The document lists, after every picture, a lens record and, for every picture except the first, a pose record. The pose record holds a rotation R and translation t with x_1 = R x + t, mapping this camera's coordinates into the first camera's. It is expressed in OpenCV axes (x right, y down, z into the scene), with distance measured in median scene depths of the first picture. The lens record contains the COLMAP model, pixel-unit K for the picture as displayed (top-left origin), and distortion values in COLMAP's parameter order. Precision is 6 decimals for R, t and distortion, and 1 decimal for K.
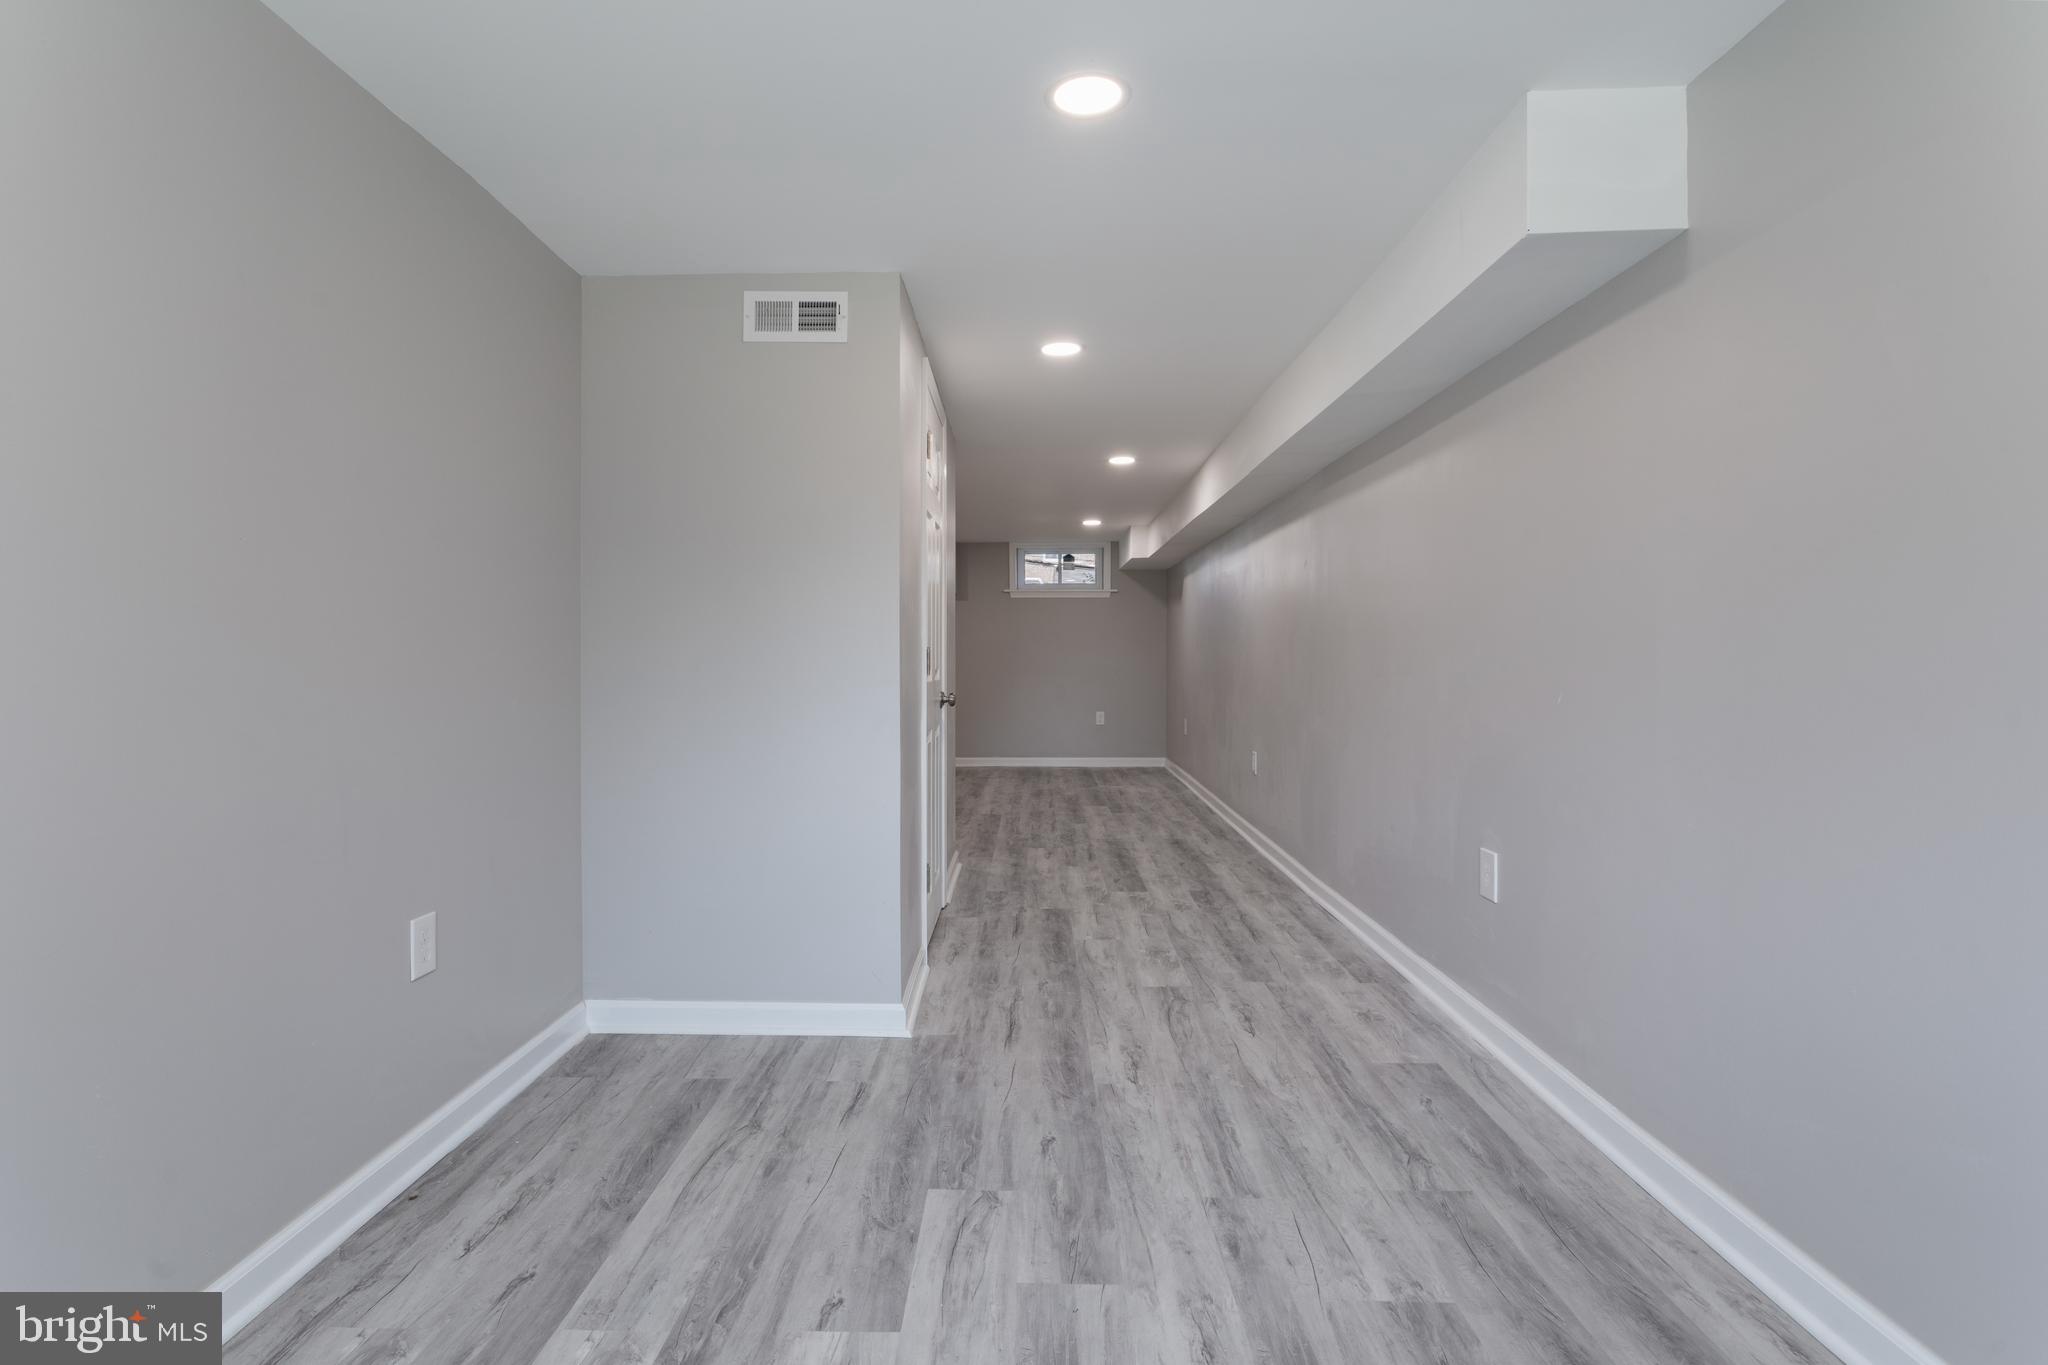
lens RADIAL K [[981.1, 0, 1017.0], [0, 981.1, 650.8], [0, 0, 1]] dist [-0.000308, 0.001023]
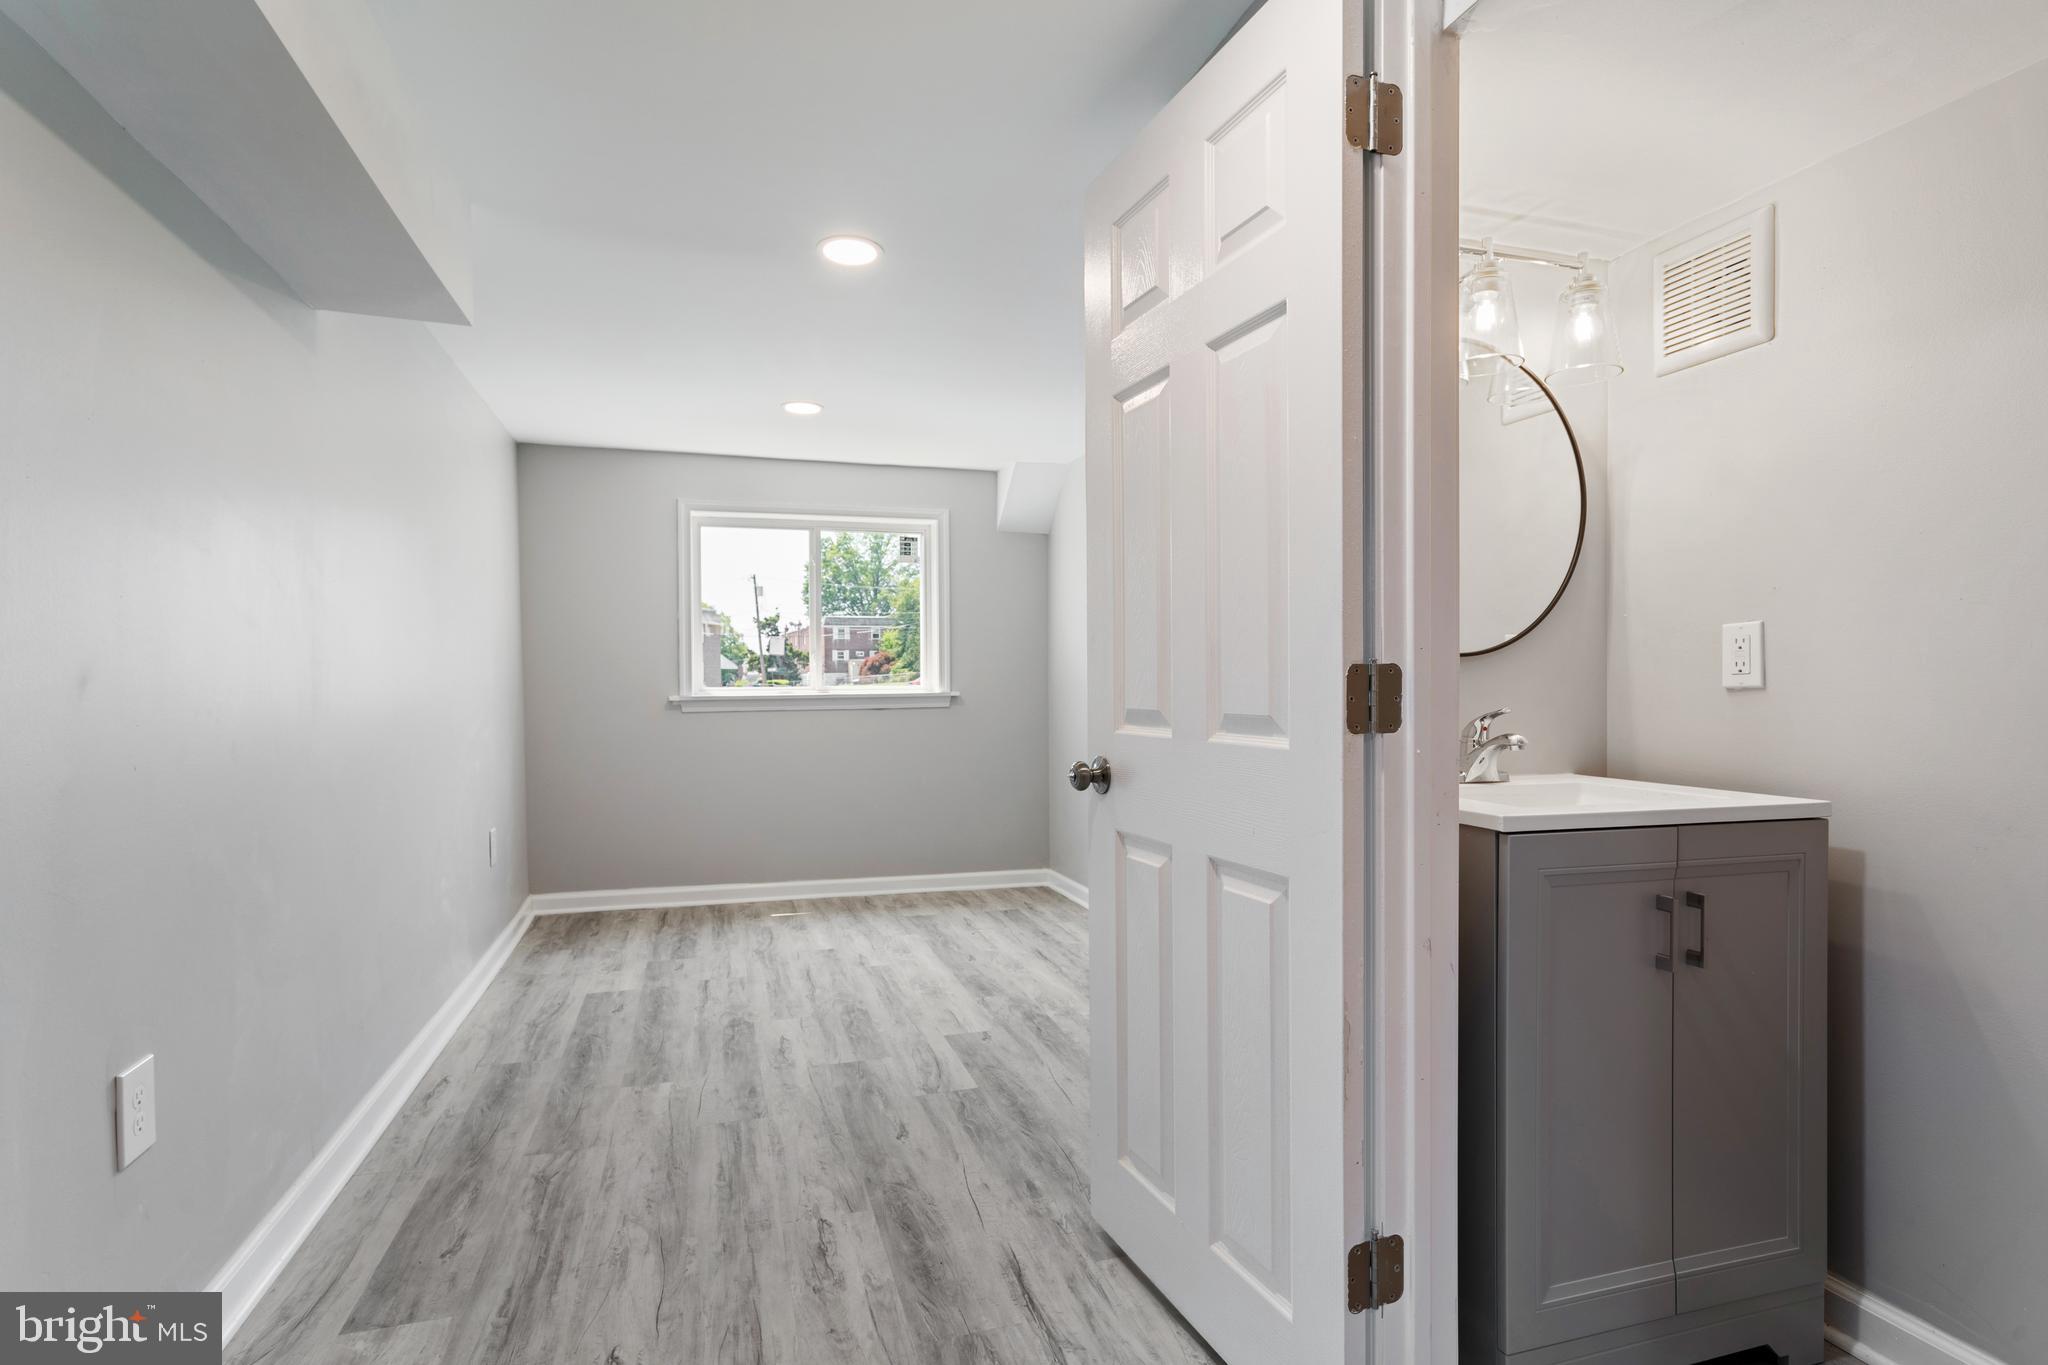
lens RADIAL K [[1016.6, 0, 1008.7], [0, 1016.6, 687.9], [0, 0, 1]] dist [0.002211, 0.000924]
pose [[-0.953673, 0.008823, -0.300716, 0.248897], [0.010091, 0.999946, -0.002663, 0.011585], [0.300676, -0.005574, -0.953710, 2.075520]]
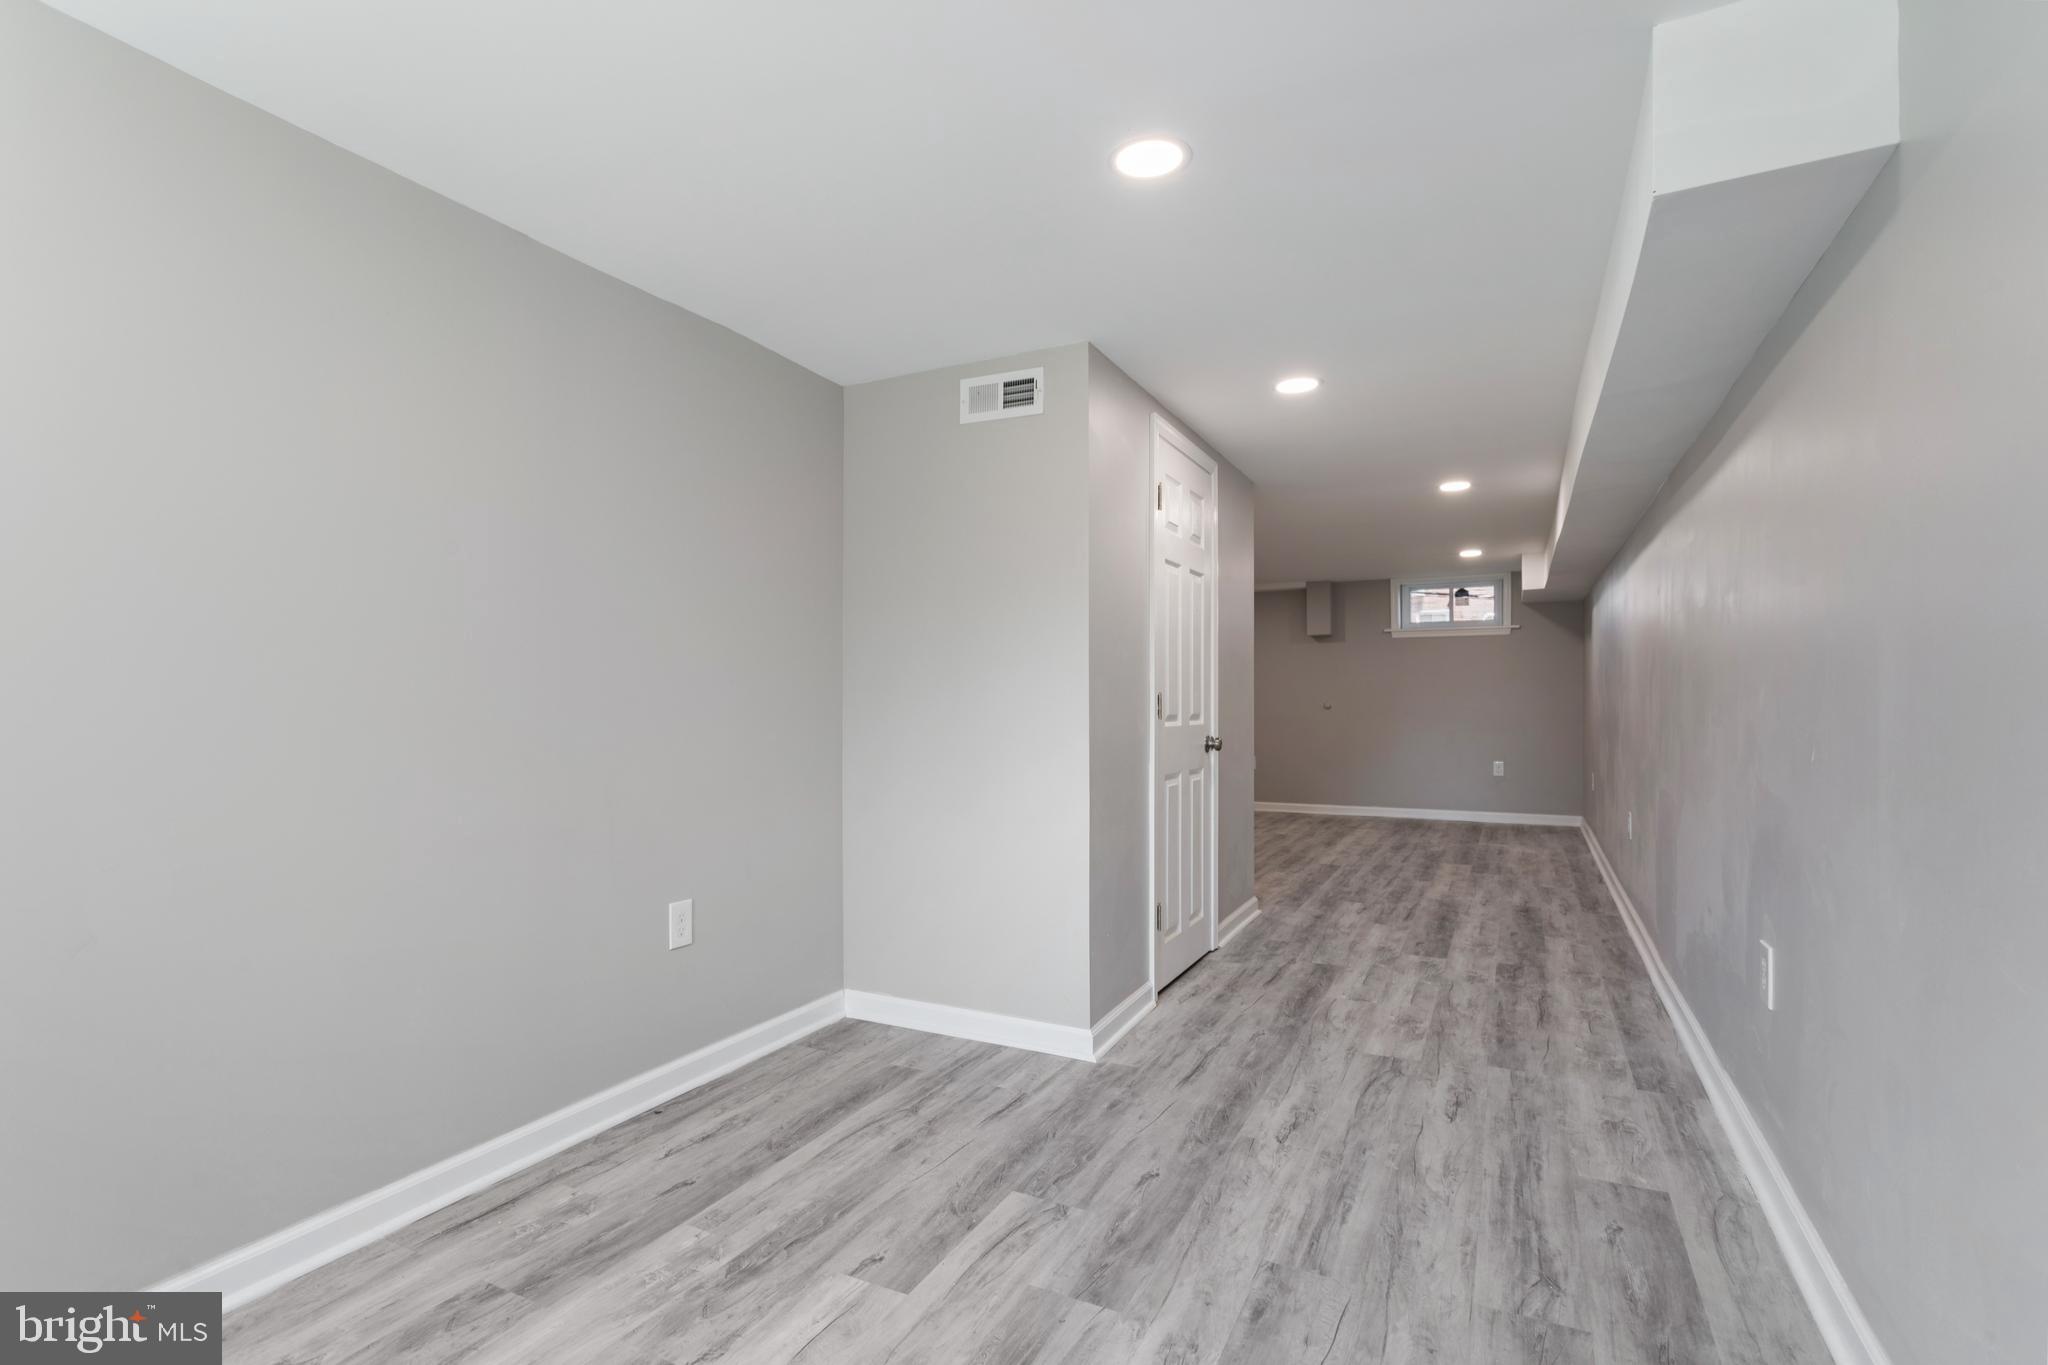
lens RADIAL K [[977.0, 0, 1021.8], [0, 977.0, 687.3], [0, 0, 1]] dist [0.001027, 0.001415]
pose [[0.901704, -0.006876, -0.432299, 0.350356], [0.003994, 0.999963, -0.007574, -0.003284], [0.432335, 0.005102, 0.901698, 0.018383]]
